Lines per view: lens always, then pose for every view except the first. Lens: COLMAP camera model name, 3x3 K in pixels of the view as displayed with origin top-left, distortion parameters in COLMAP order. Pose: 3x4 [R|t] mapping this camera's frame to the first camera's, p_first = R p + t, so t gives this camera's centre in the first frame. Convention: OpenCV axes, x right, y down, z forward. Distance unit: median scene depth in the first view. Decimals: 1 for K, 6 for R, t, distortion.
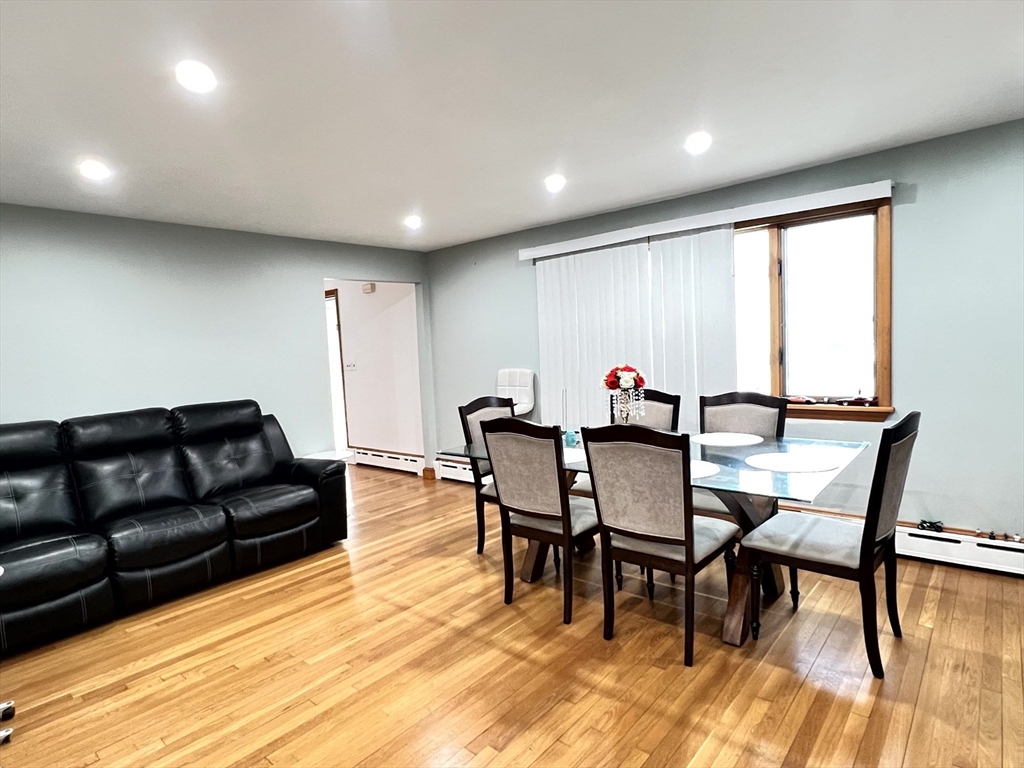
lens RADIAL K [[570.4, 0, 508.0], [0, 570.4, 383.5], [0, 0, 1]] dist [-0.000595, -0.001382]
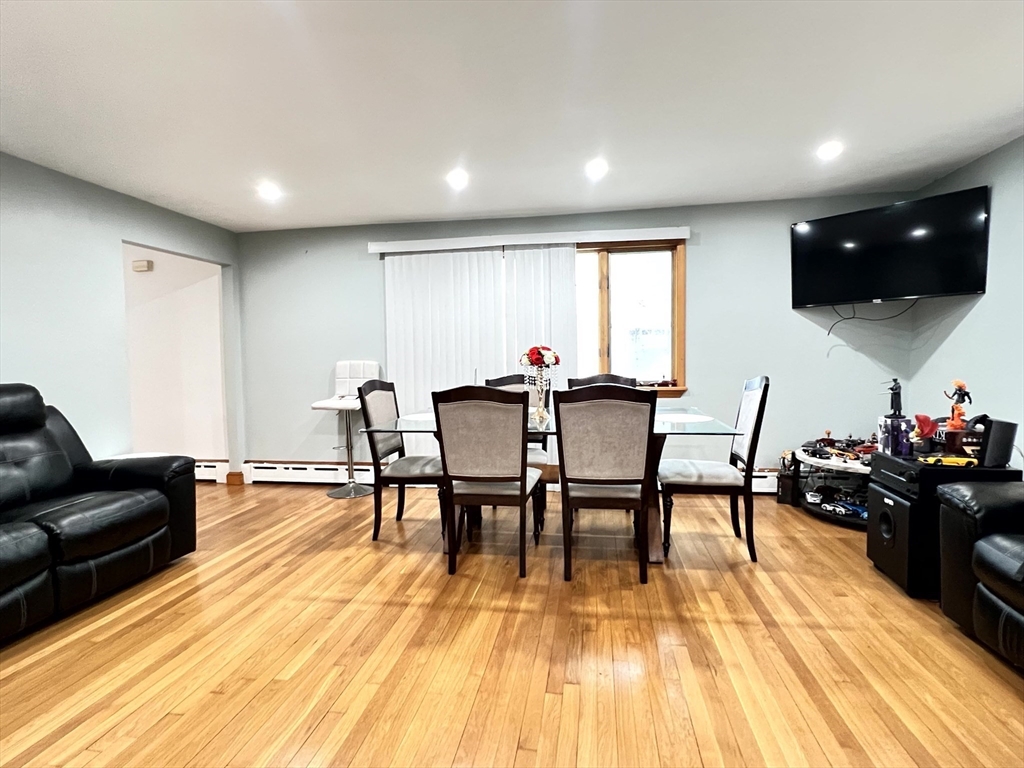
lens RADIAL K [[515.6, 0, 515.2], [0, 515.6, 380.5], [0, 0, 1]] dist [-0.003994, 0.001787]
pose [[0.844664, 0.016401, 0.535046, -0.361604], [0.007634, 0.999060, -0.042677, 0.075750], [-0.535243, 0.040132, 0.843744, 0.143148]]
